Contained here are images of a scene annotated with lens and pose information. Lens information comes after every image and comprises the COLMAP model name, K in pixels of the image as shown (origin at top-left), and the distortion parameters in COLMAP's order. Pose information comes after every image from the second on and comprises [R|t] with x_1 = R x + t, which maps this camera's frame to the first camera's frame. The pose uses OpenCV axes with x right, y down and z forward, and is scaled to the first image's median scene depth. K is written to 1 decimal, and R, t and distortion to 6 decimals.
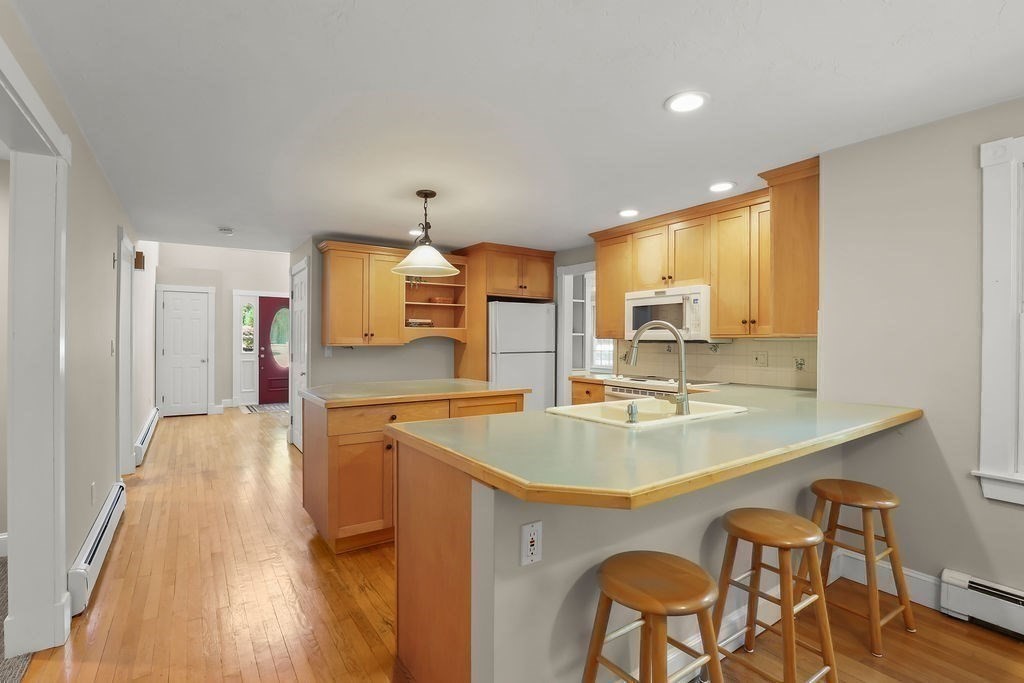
lens RADIAL K [[472.1, 0, 512.4], [0, 472.1, 337.5], [0, 0, 1]] dist [-0.041482, -0.000560]
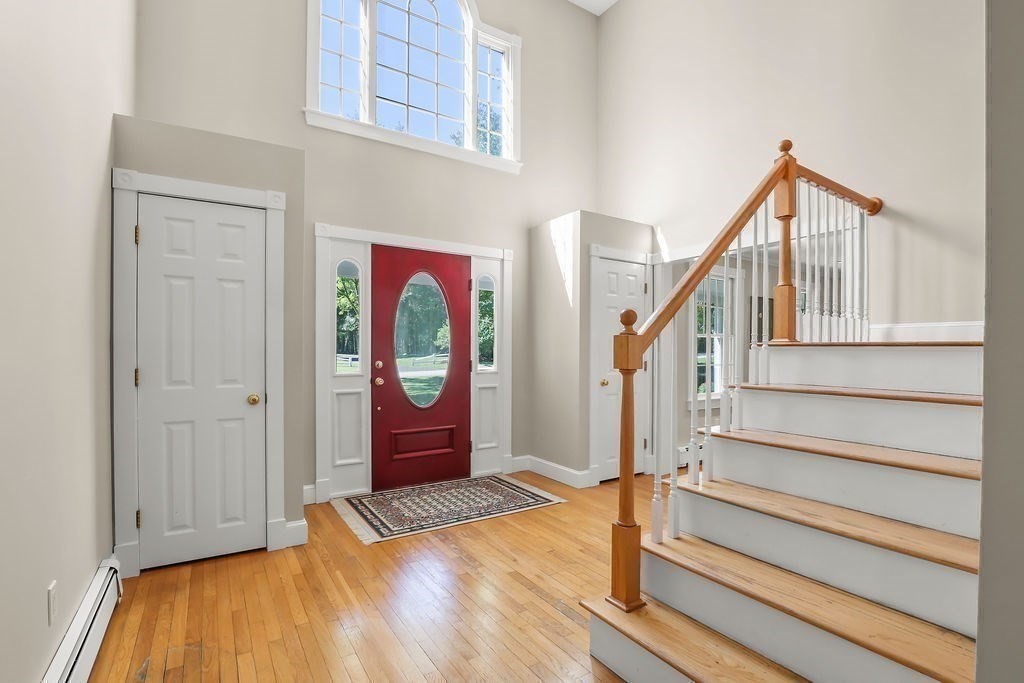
lens RADIAL K [[472.1, 0, 511.2], [0, 472.1, 350.5], [0, 0, 1]] dist [-0.041482, -0.000560]
pose [[0.999524, -0.005330, -0.030397, -0.409075], [0.005453, 0.999977, 0.003969, 0.010779], [0.030375, -0.004132, 0.999530, 0.579269]]
